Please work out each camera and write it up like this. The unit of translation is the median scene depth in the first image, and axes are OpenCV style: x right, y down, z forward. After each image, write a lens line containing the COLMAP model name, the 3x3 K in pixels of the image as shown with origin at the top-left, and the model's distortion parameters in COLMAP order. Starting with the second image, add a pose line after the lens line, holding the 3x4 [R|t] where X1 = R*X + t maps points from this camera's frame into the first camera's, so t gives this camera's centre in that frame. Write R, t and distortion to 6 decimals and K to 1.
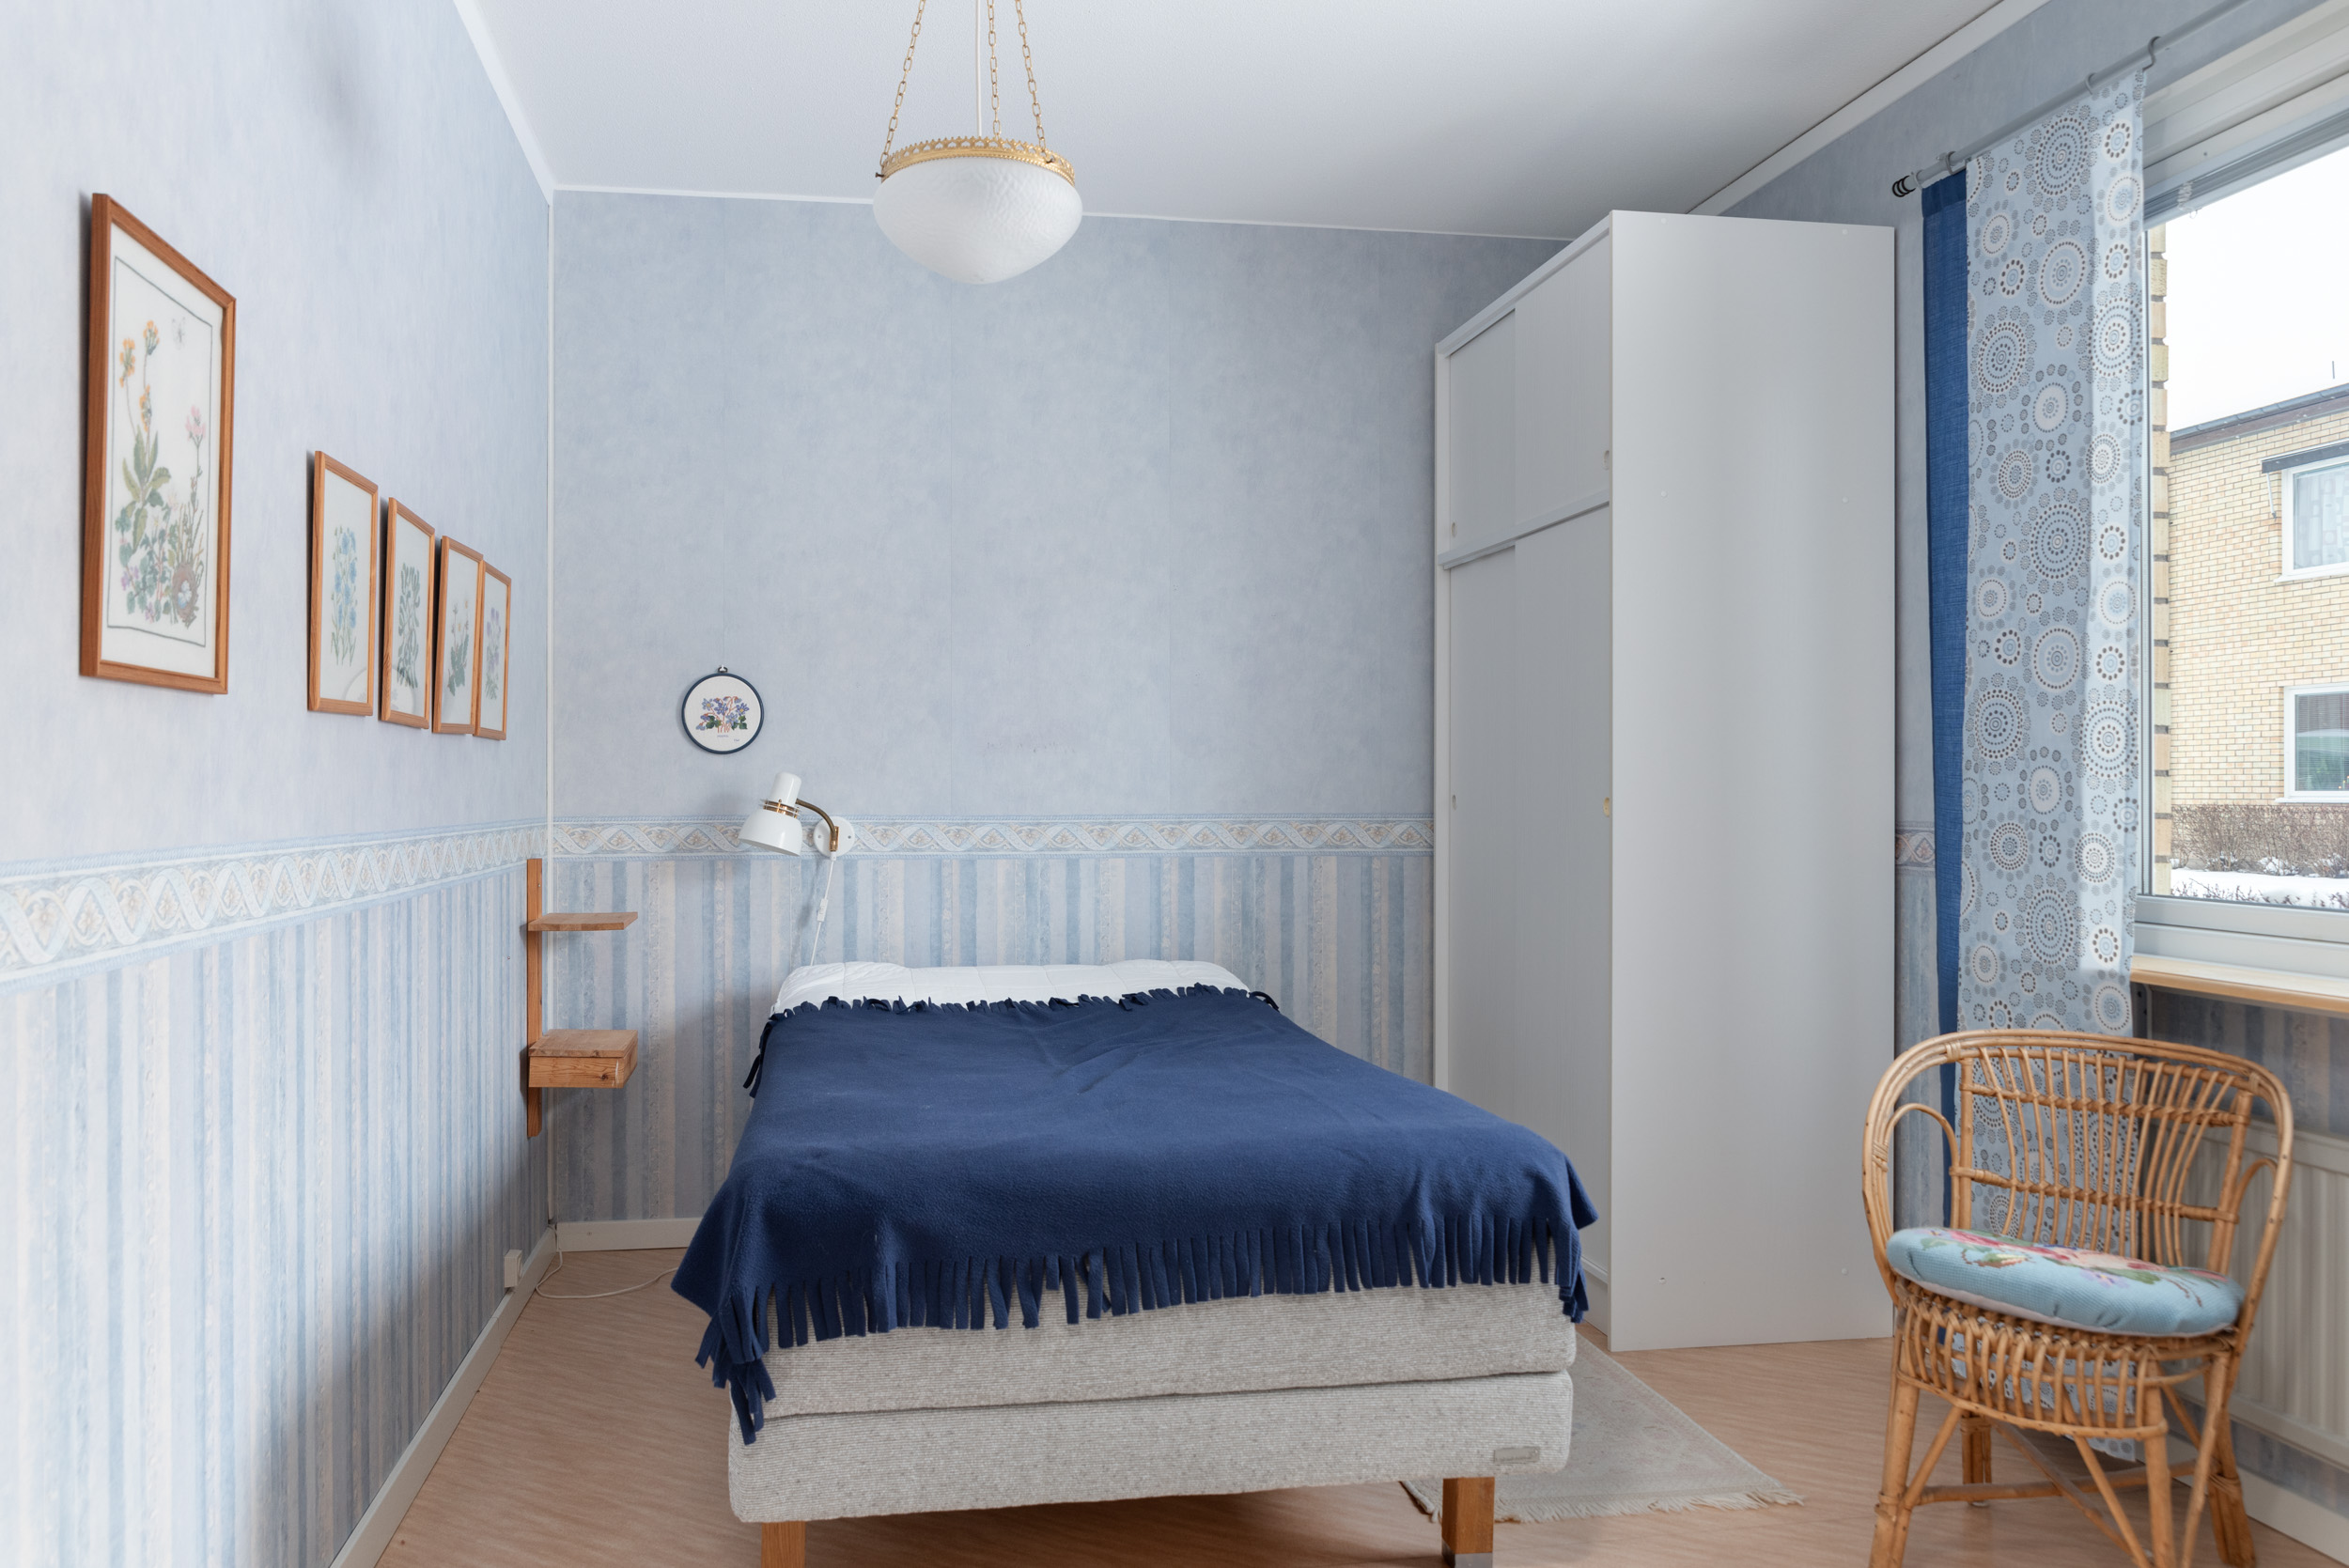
lens RADIAL K [[1708.7, 0, 1174.5], [0, 1708.7, 784.0], [0, 0, 1]] dist [0.001050, 0.000772]
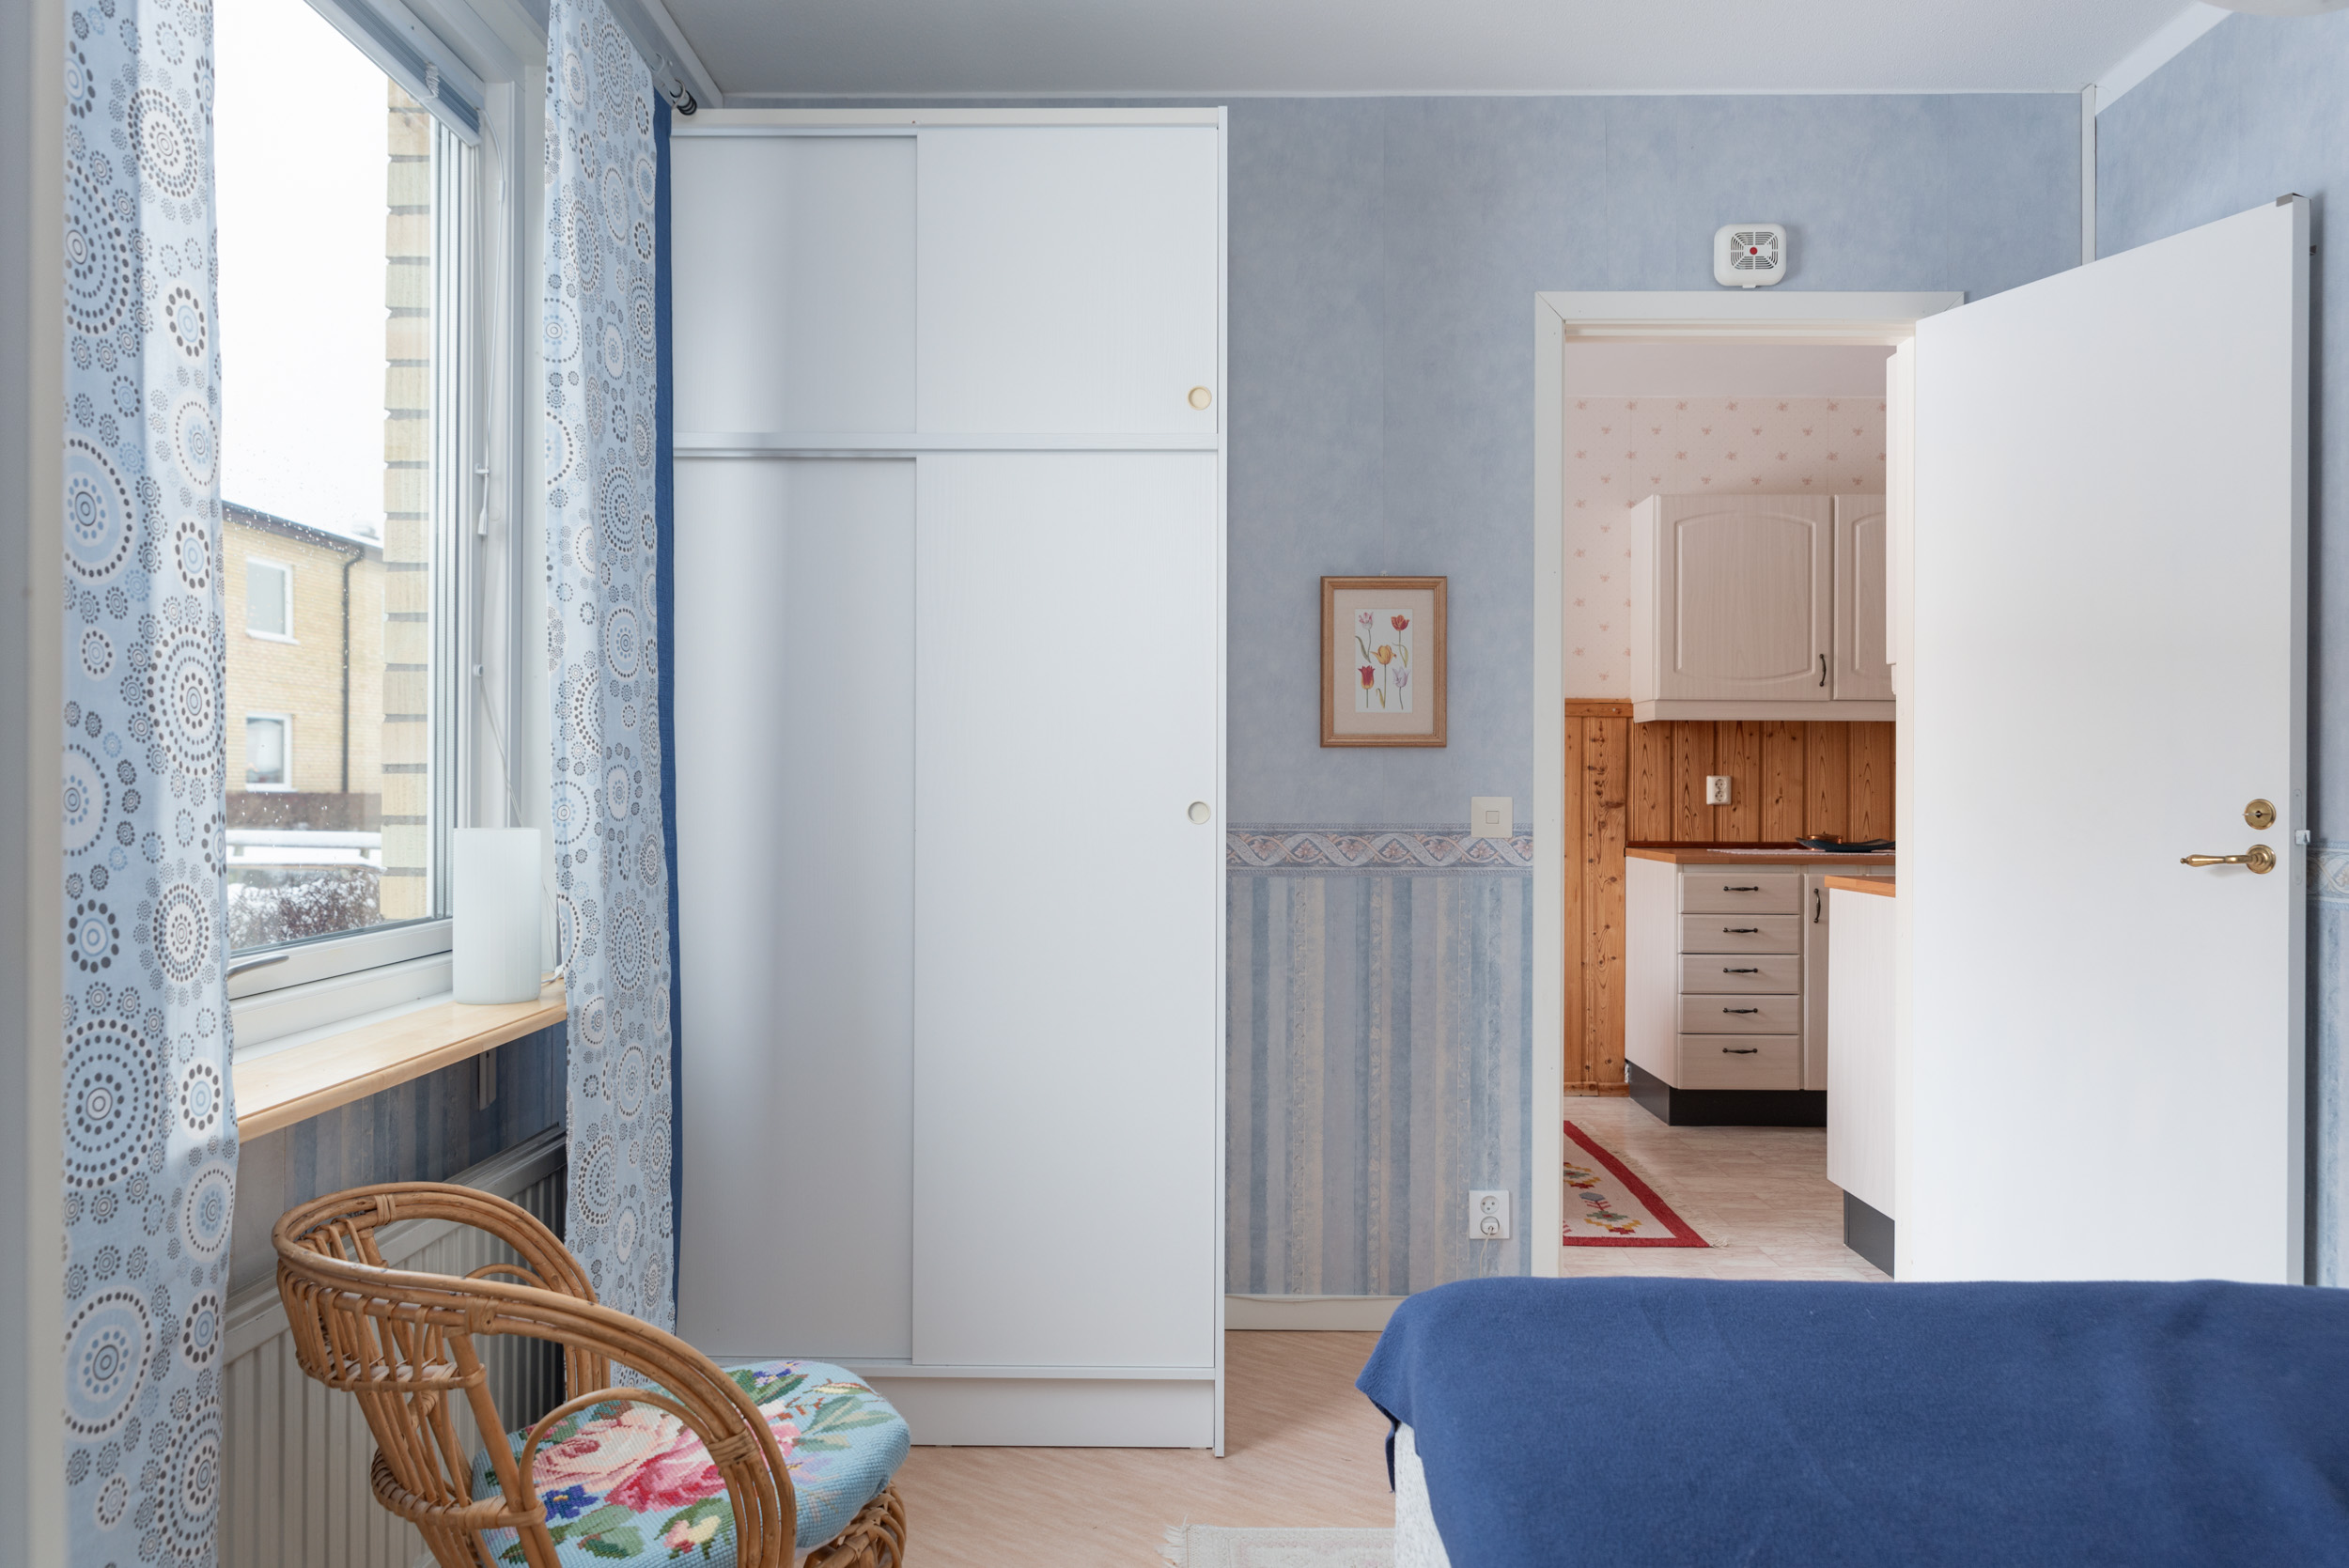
lens RADIAL K [[1708.7, 0, 1174.5], [0, 1708.7, 784.0], [0, 0, 1]] dist [0.001050, 0.000772]
pose [[-0.979482, -0.004916, 0.201470, 0.146685], [-0.005404, 0.999984, -0.001872, -0.001447], [-0.201457, -0.002922, -0.979493, 1.416704]]
